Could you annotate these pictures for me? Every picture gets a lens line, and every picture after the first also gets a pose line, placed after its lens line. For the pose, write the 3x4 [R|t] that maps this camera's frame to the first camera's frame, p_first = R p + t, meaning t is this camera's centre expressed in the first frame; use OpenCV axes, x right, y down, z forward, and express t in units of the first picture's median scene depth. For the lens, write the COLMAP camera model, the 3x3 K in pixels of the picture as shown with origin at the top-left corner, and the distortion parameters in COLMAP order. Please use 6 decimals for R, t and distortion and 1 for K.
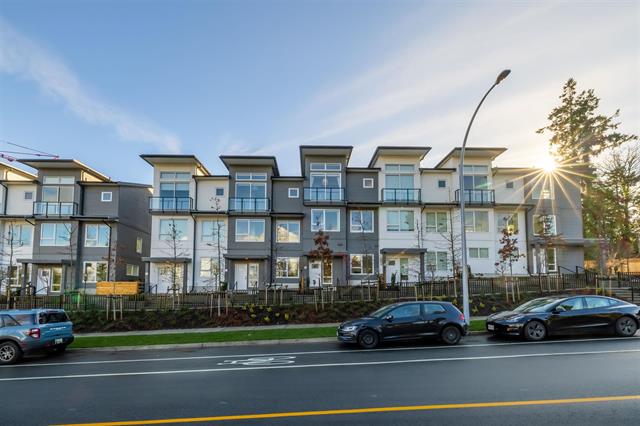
lens RADIAL K [[521.0, 0, 345.1], [0, 521.0, 212.0], [0, 0, 1]] dist [-0.008009, -0.004281]
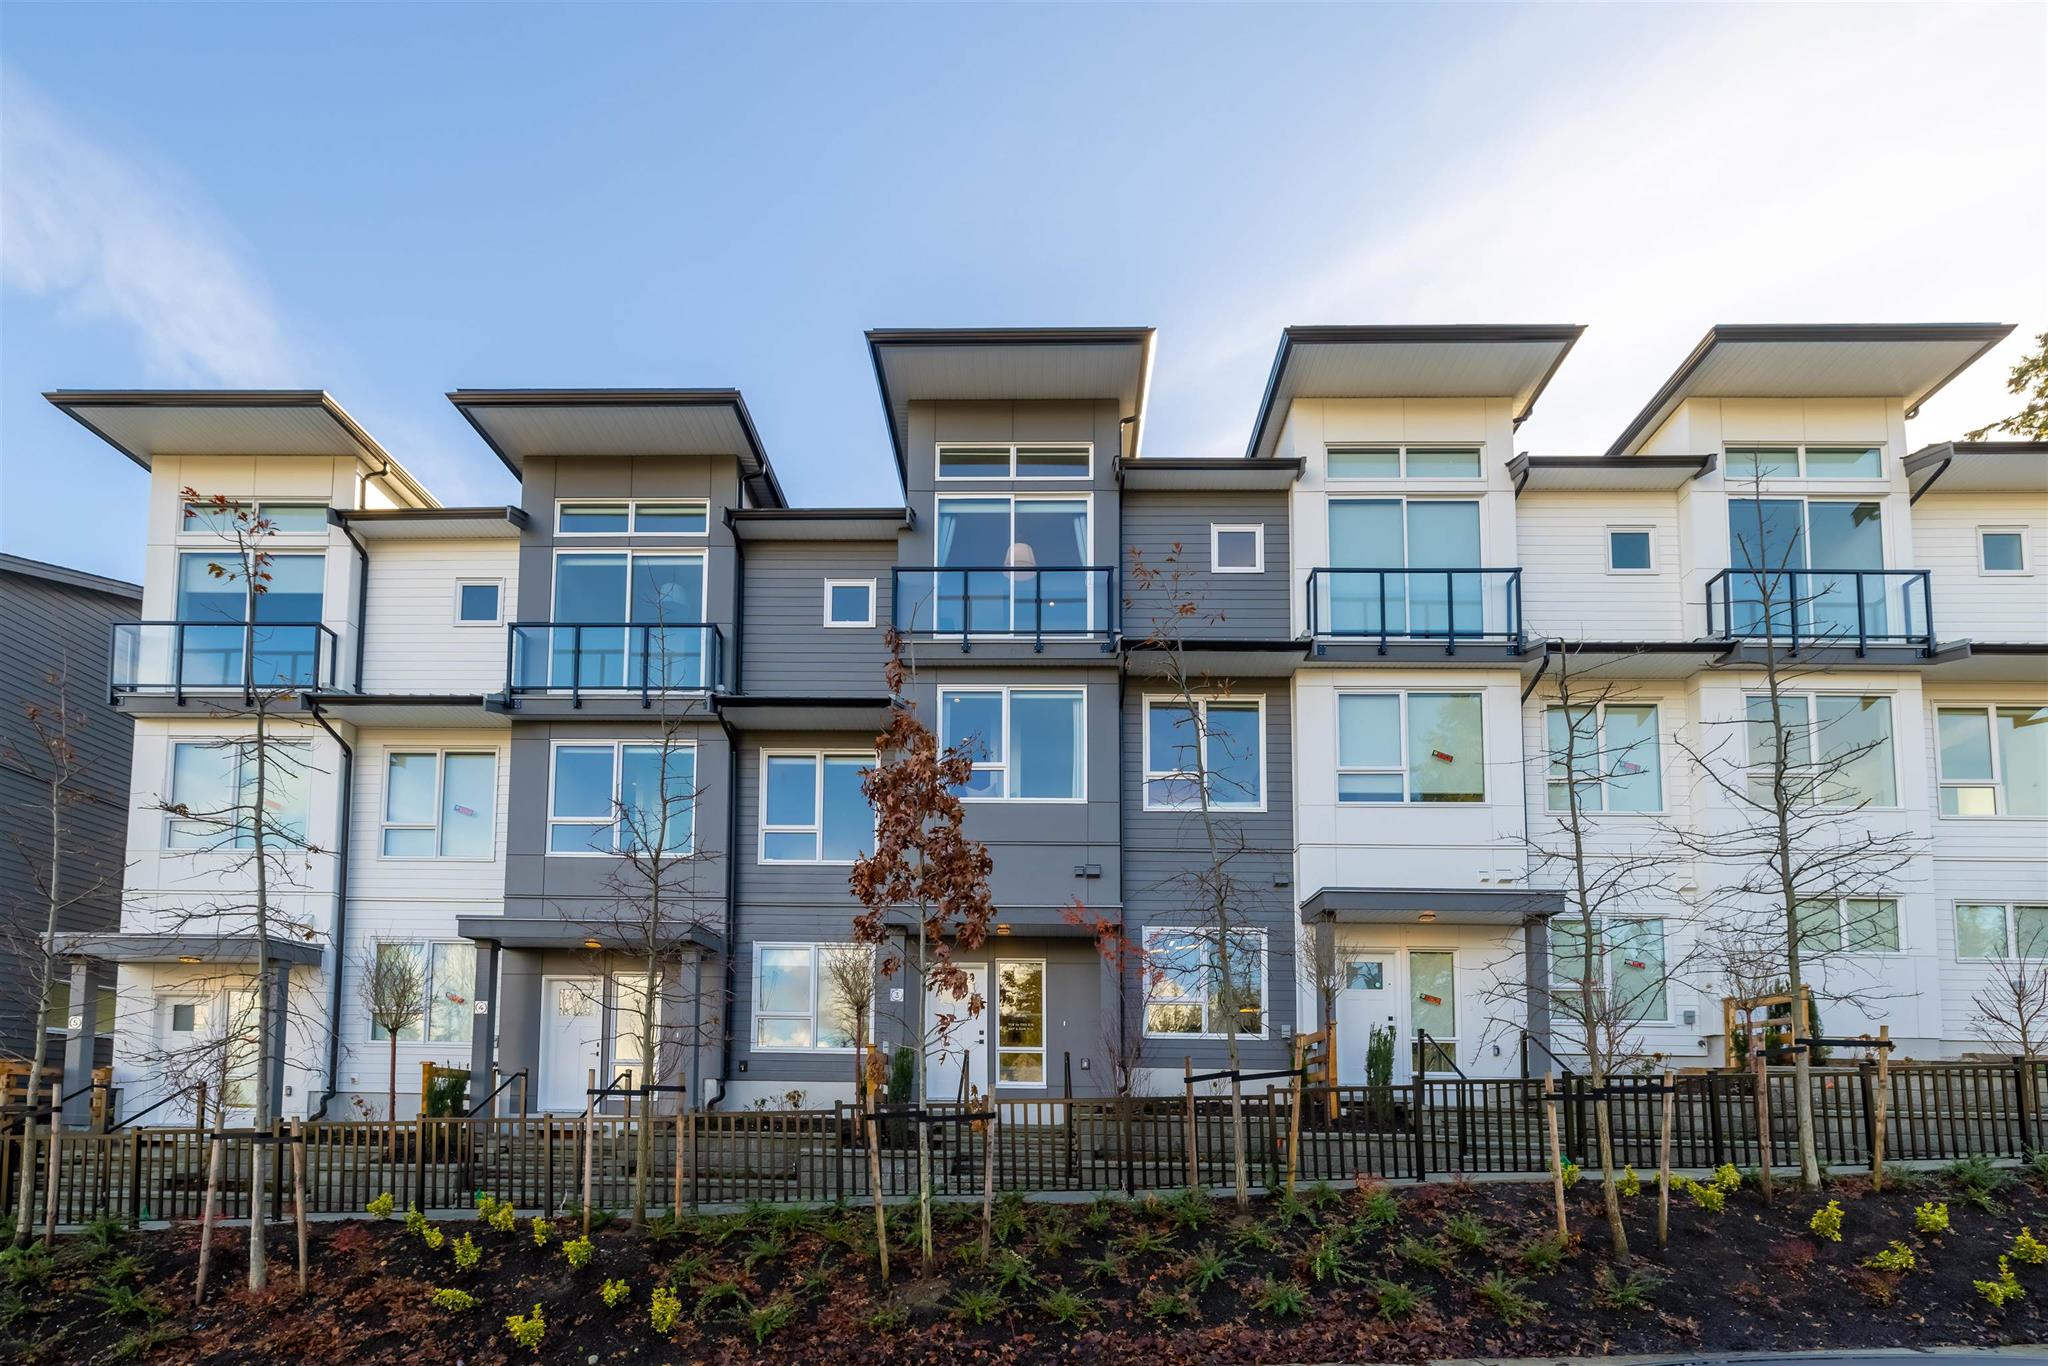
lens RADIAL K [[1667.1, 0, 1104.5], [0, 1667.1, 679.9], [0, 0, 1]] dist [-0.008009, -0.004281]
pose [[0.999072, 0.001350, -0.043050, 0.022473], [-0.005850, 0.994499, -0.104580, 0.056698], [0.042672, 0.104735, 0.993584, 0.401636]]
